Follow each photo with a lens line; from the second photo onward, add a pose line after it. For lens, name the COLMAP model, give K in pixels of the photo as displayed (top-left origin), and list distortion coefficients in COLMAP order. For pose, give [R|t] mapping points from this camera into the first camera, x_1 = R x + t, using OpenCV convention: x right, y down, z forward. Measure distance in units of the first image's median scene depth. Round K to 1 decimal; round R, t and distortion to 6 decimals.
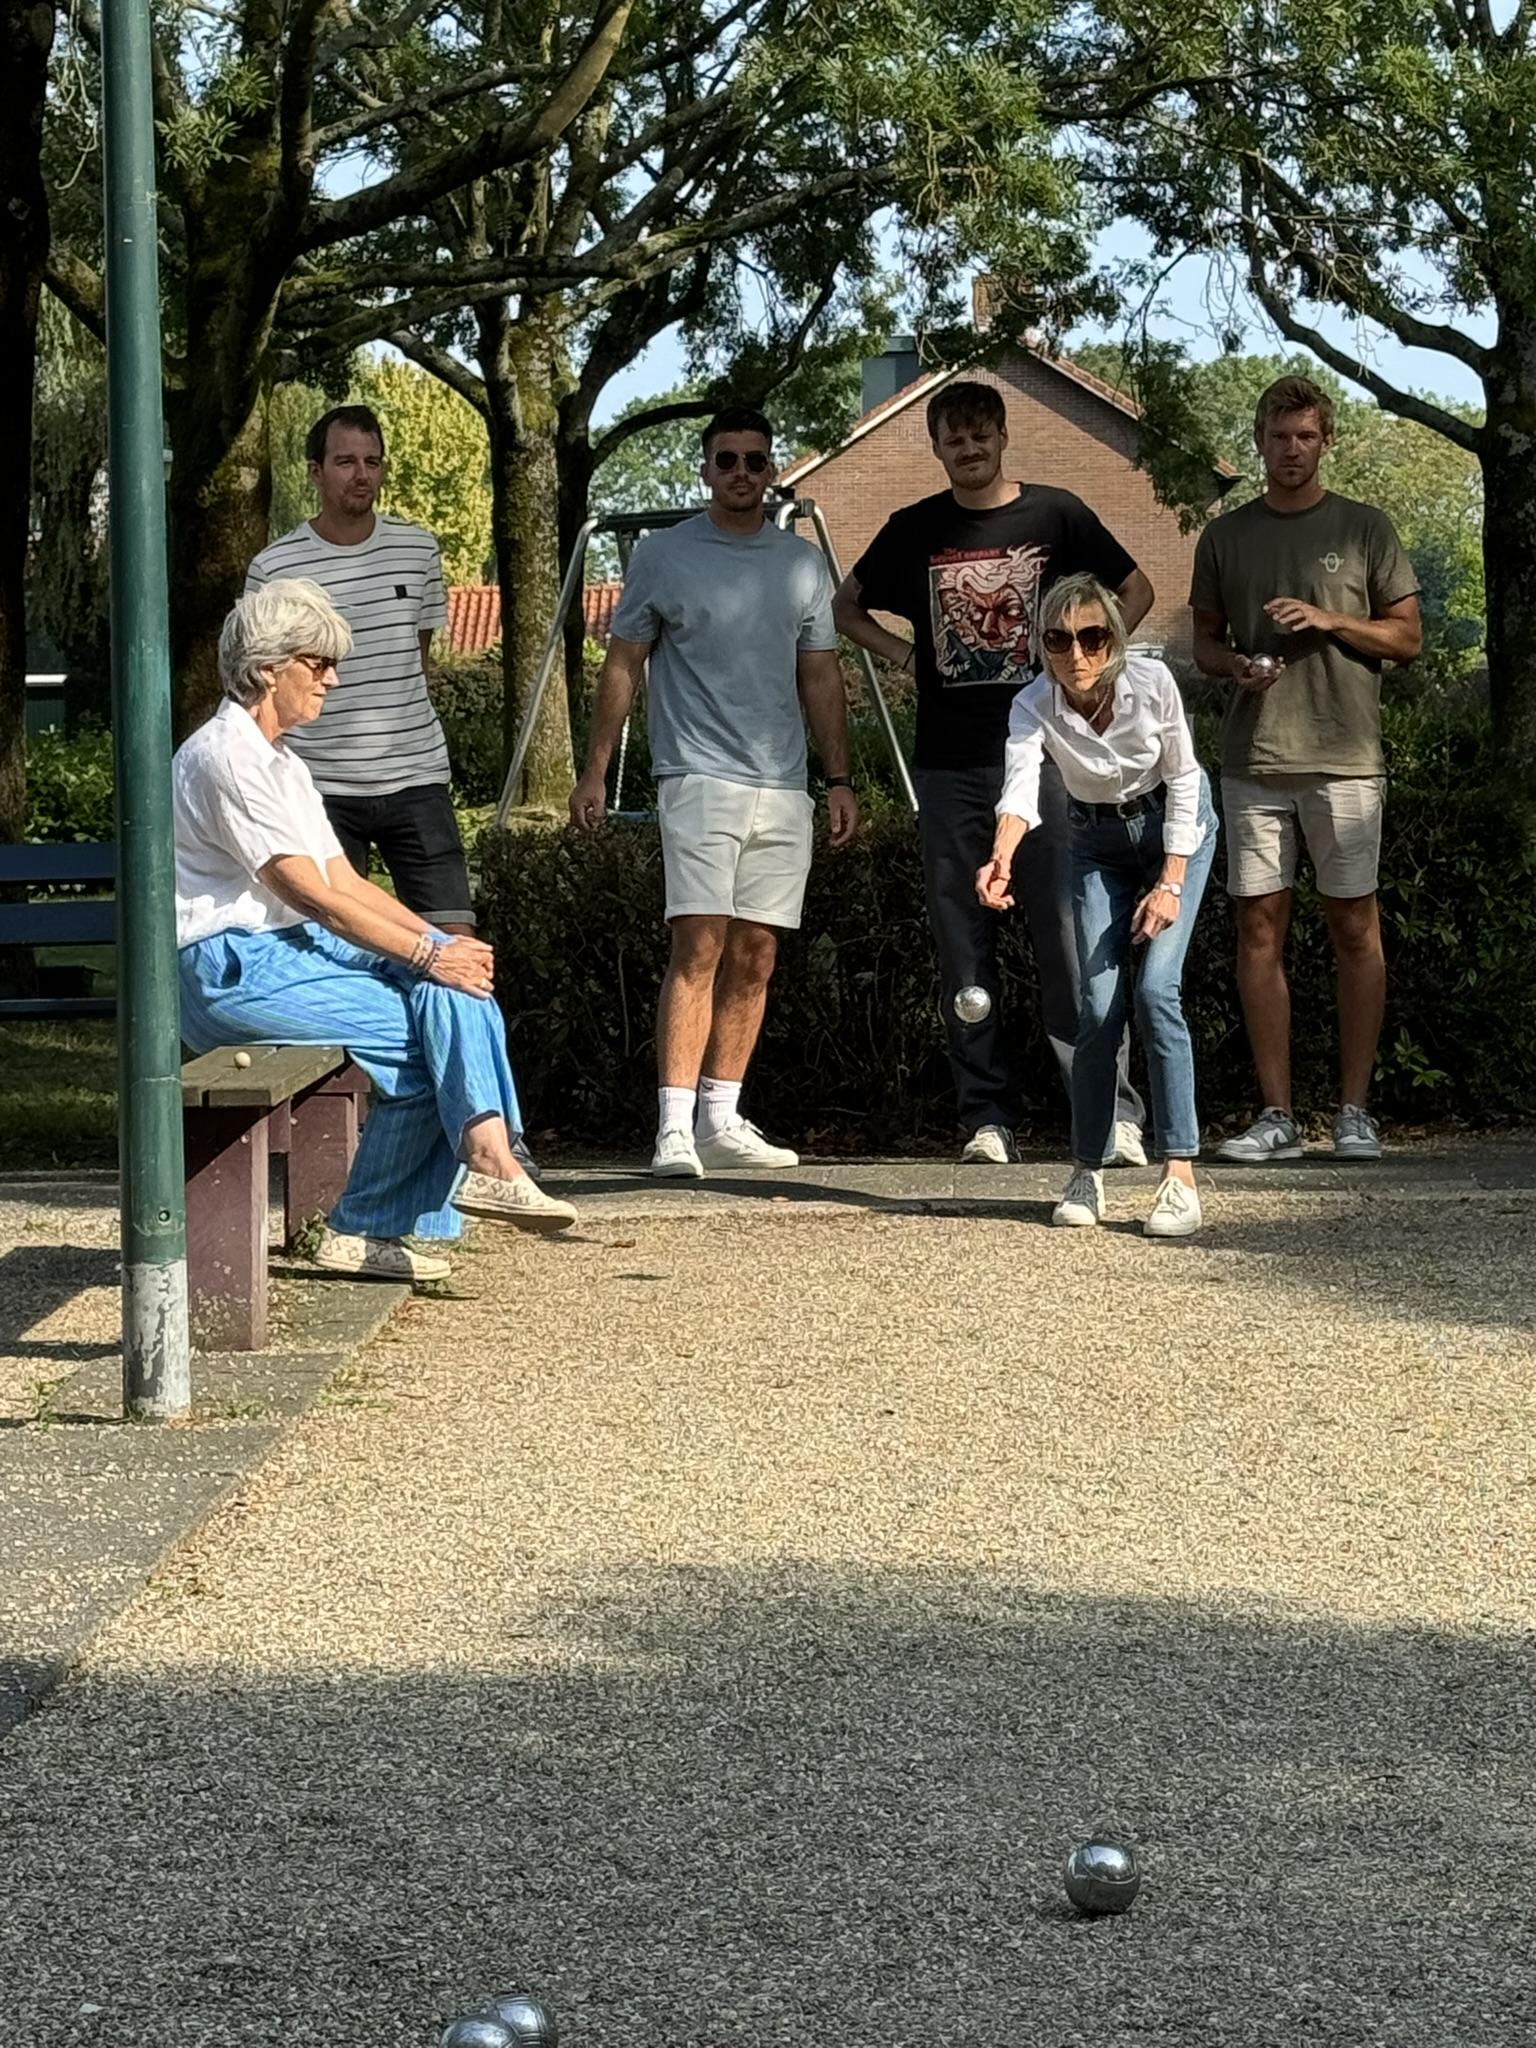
lens RADIAL K [[5434.7, 0, 771.1], [0, 5434.7, 1016.0], [0, 0, 1]] dist [0.133677, 0.000000]
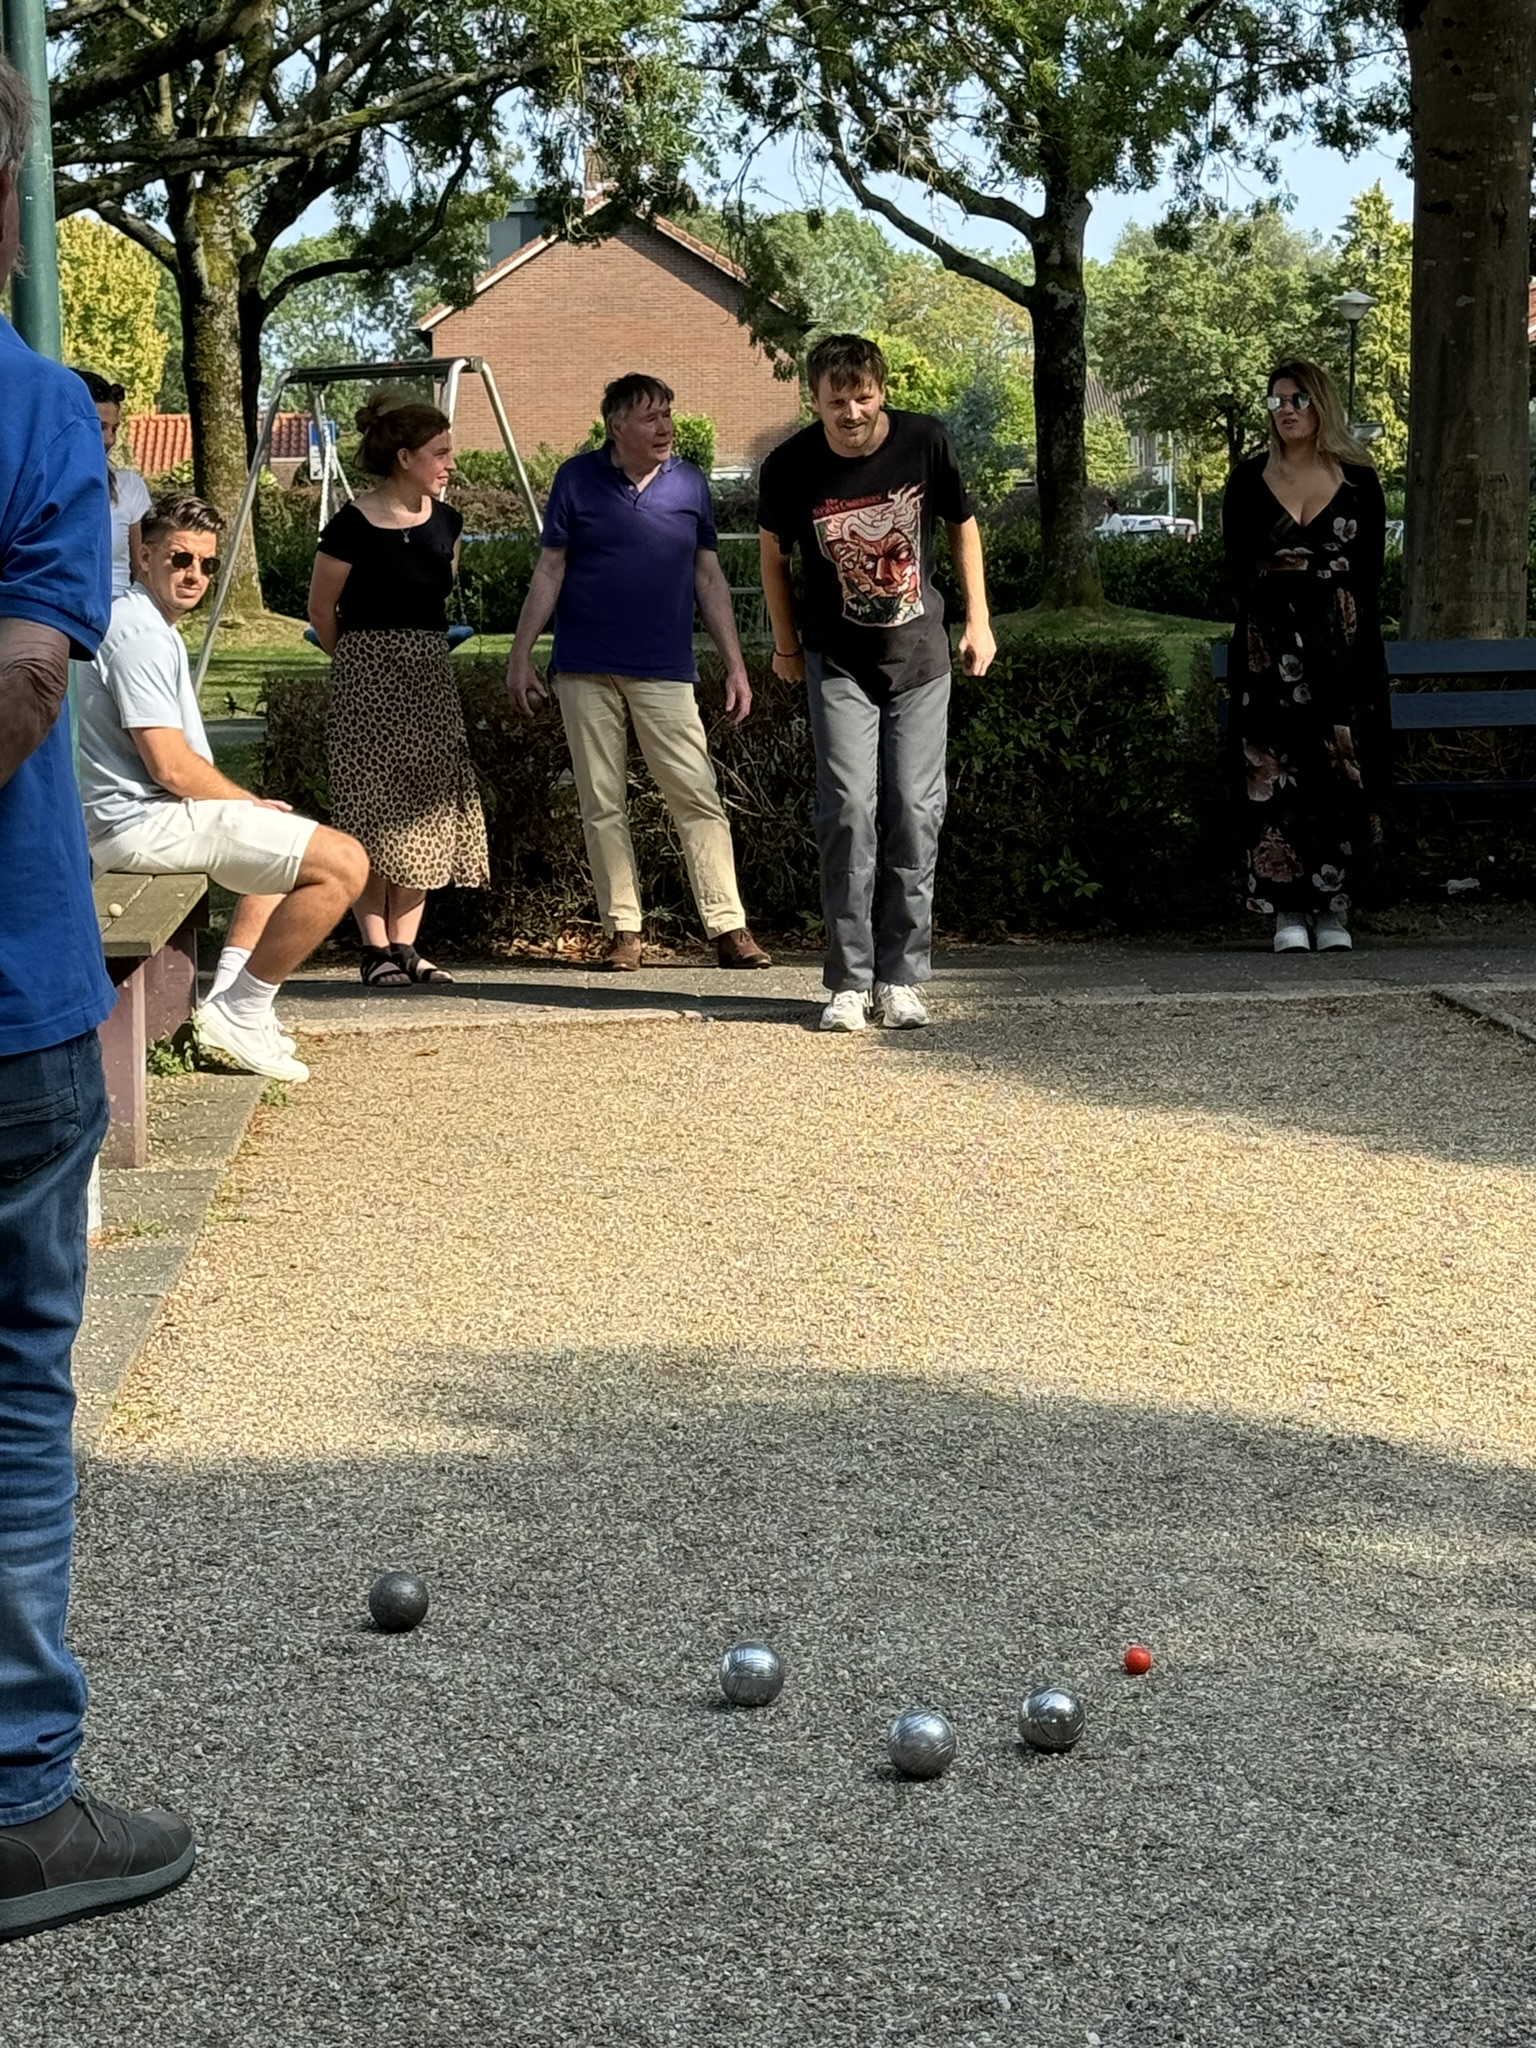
lens RADIAL K [[4625.8, 0, 778.3], [0, 4625.8, 1044.7], [0, 0, 1]] dist [0.132673, 0.000000]
pose [[0.996580, -0.012533, 0.081678, -0.028622], [0.007776, 0.998269, 0.058302, -0.014525], [-0.082267, -0.057467, 0.994952, 0.013863]]
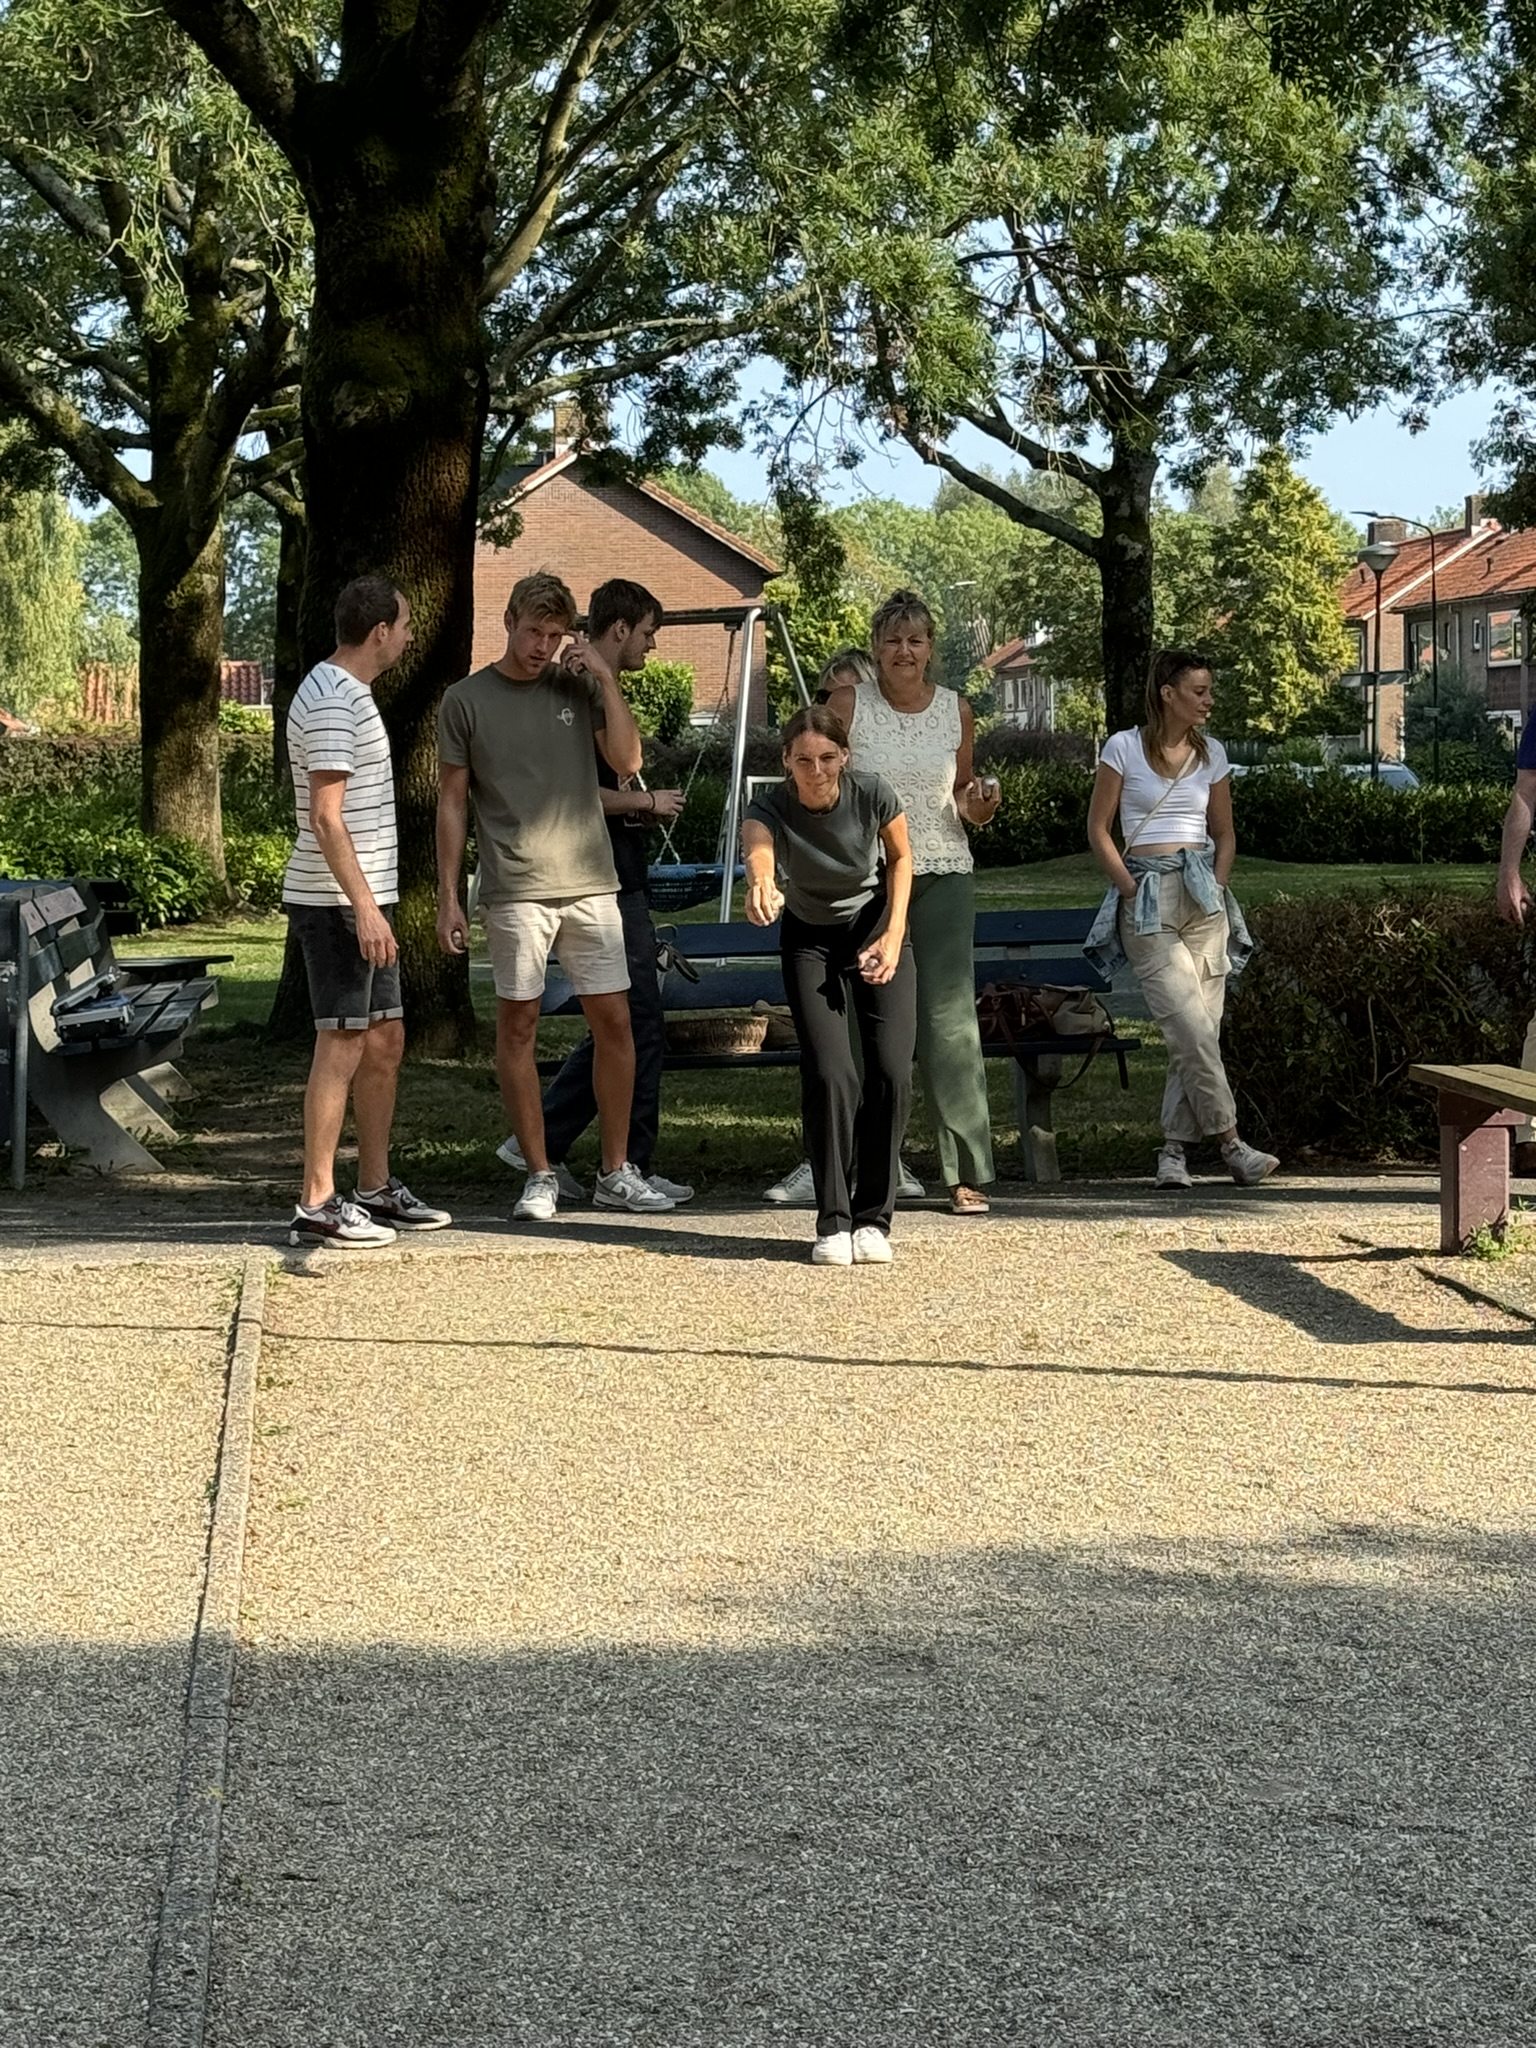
lens RADIAL K [[4625.8, 0, 778.8], [0, 4625.8, 1031.5], [0, 0, 1]] dist [0.132673, 0.000000]
pose [[0.990222, -0.013187, 0.138873, -0.326242], [0.012852, 0.999912, 0.003309, -0.011369], [-0.138904, -0.001492, 0.990305, -0.018711]]
